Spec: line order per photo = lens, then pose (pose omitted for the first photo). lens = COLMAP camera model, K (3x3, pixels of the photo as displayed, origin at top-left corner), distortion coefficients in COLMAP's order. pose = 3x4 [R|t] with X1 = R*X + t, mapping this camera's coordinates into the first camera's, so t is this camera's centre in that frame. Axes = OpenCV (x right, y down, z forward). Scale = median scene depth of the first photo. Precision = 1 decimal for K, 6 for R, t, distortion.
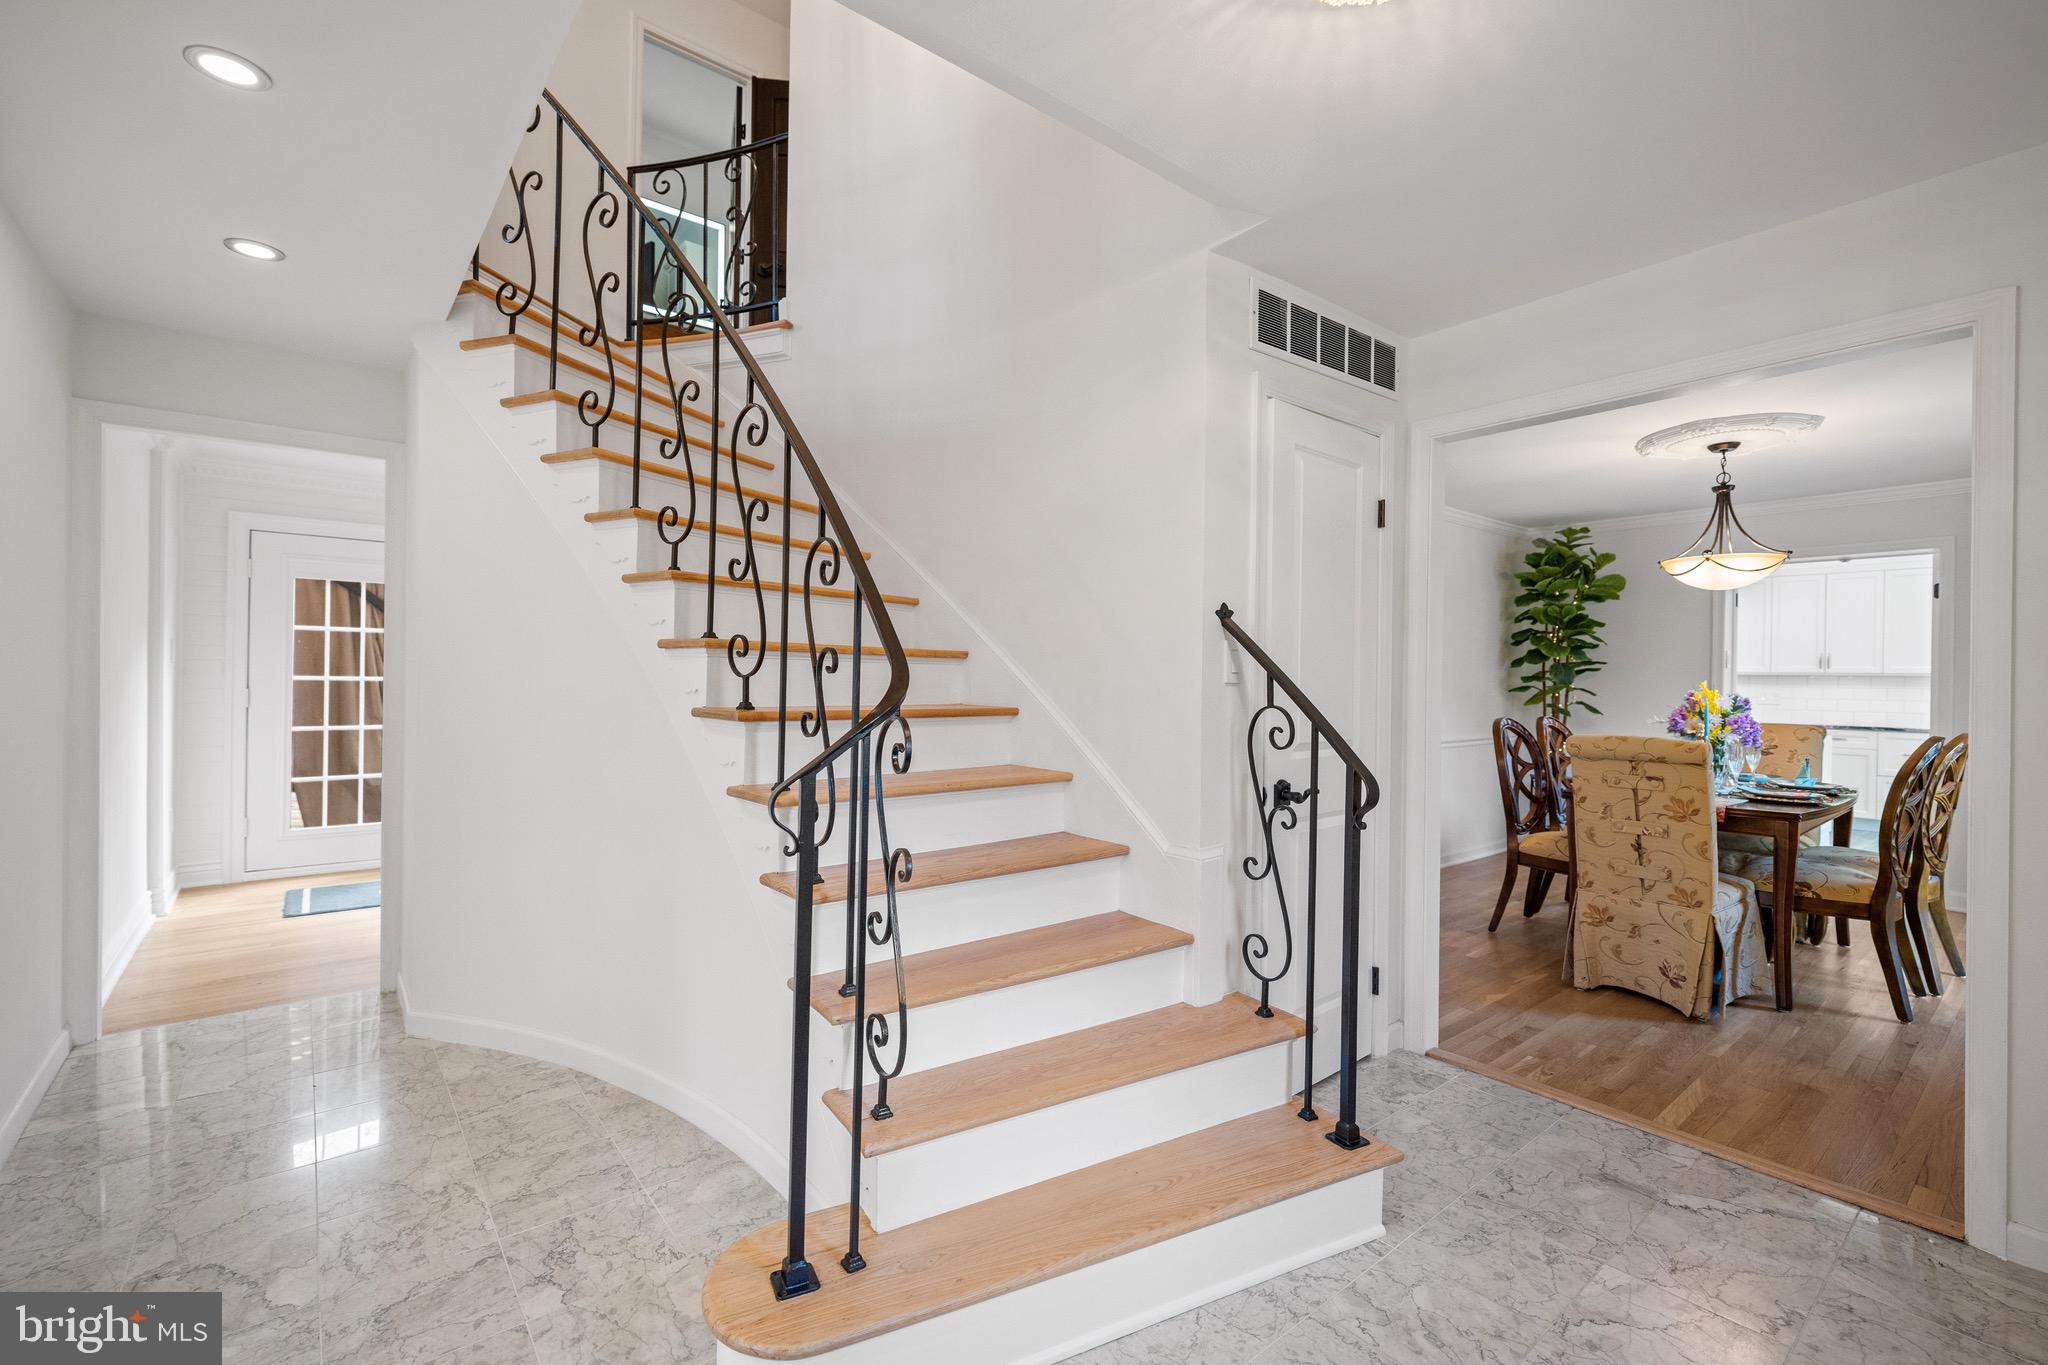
lens RADIAL K [[874.3, 0, 1023.2], [0, 874.3, 679.0], [0, 0, 1]] dist [0.002274, 0.000249]
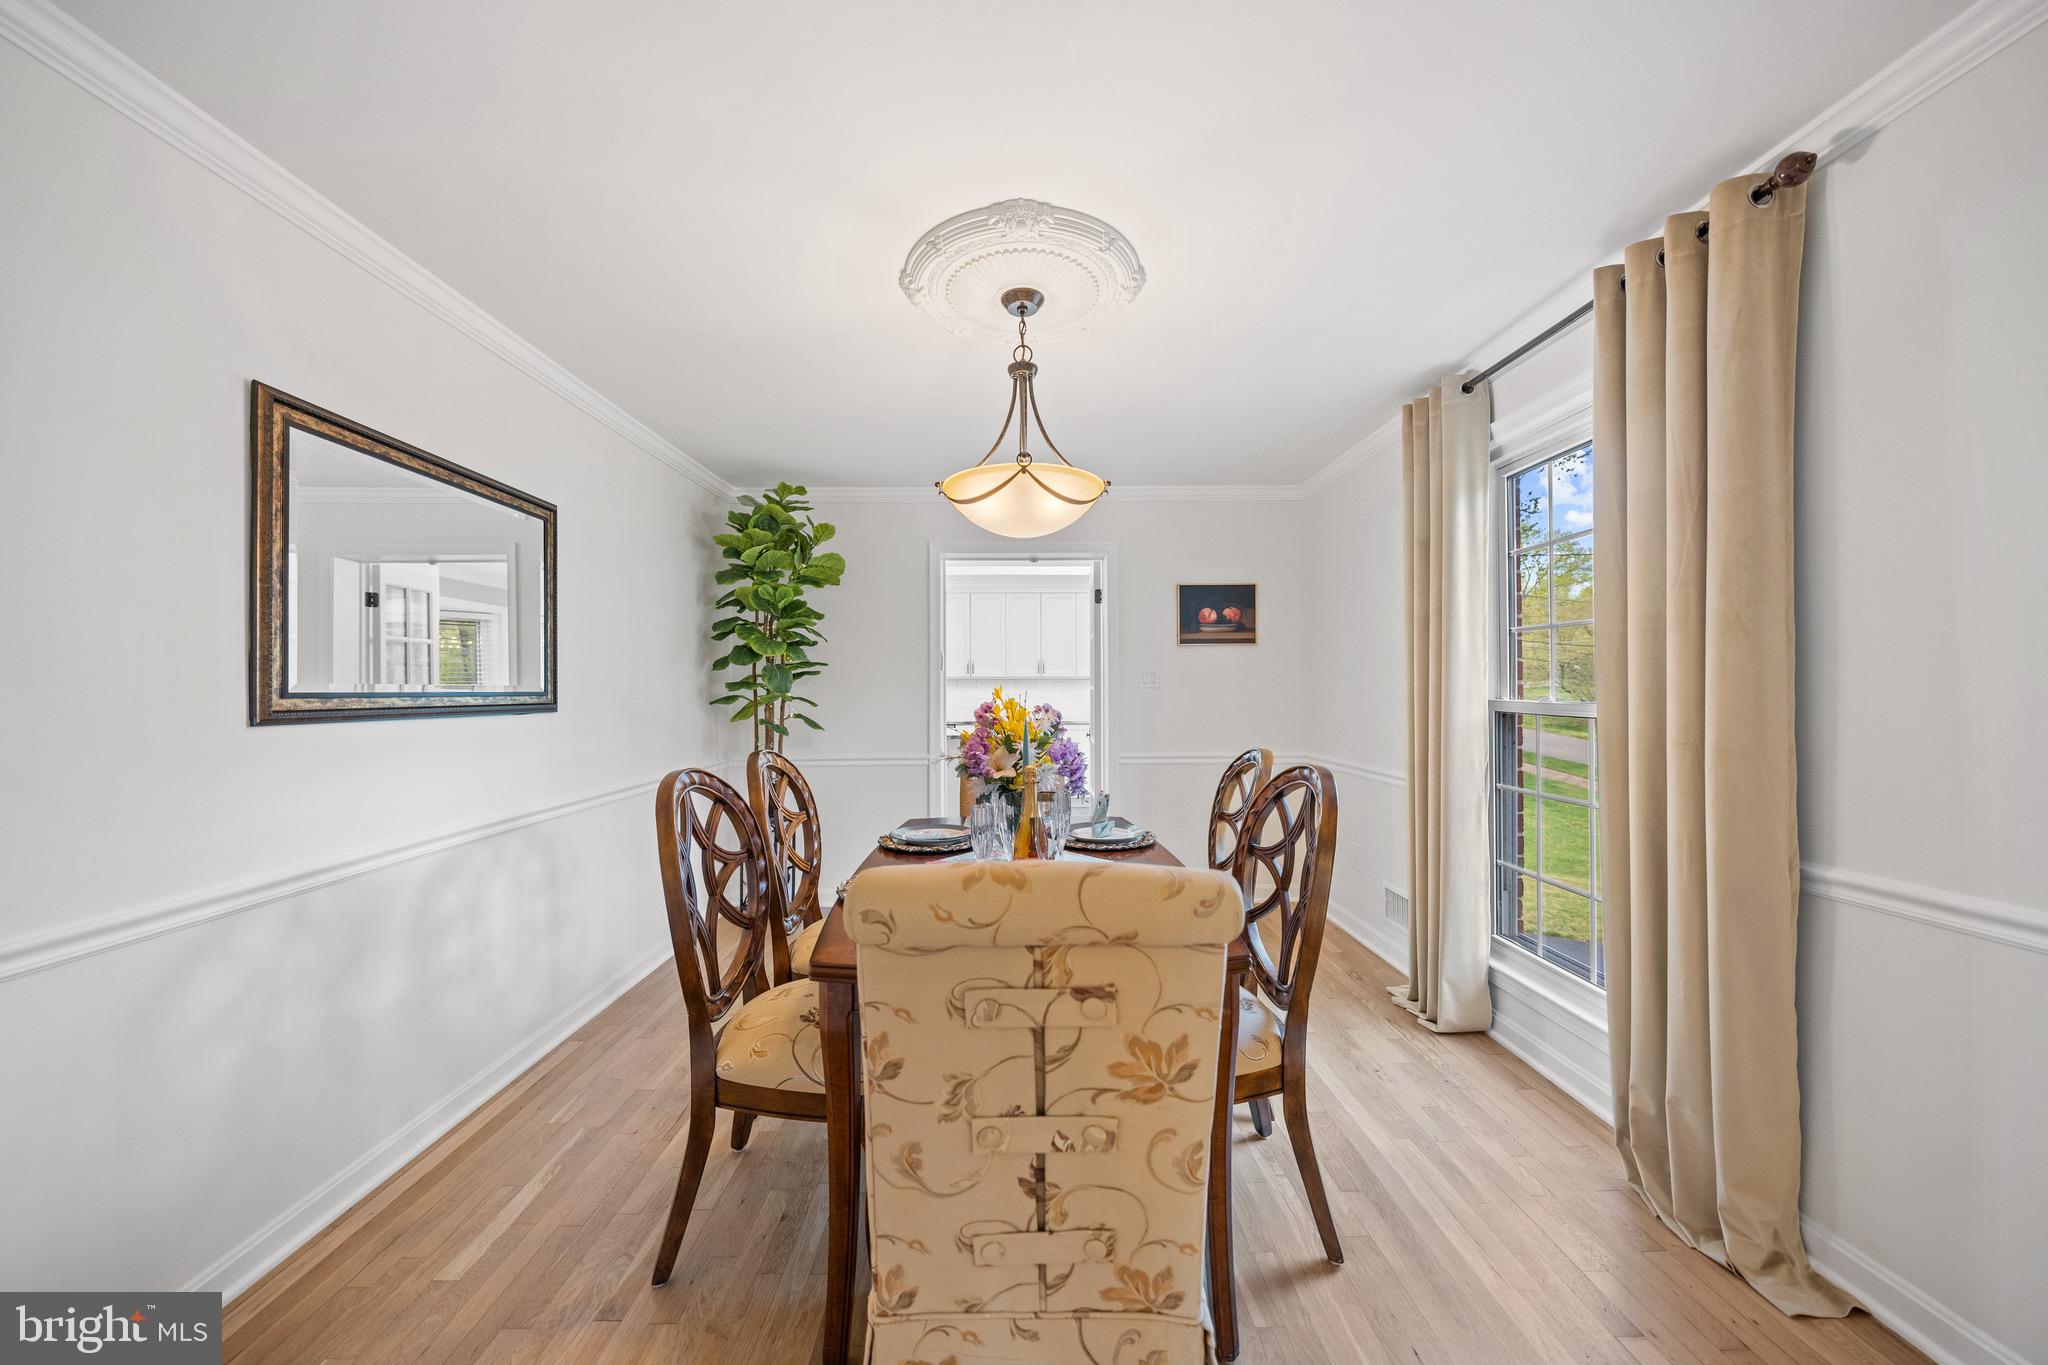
lens RADIAL K [[707.9, 0, 1026.7], [0, 707.9, 687.8], [0, 0, 1]] dist [-0.005019, 0.001001]
pose [[0.614818, -0.017713, 0.788470, 0.273958], [0.016359, 0.999819, 0.009705, -0.000384], [-0.788500, 0.006932, 0.614996, 0.466977]]
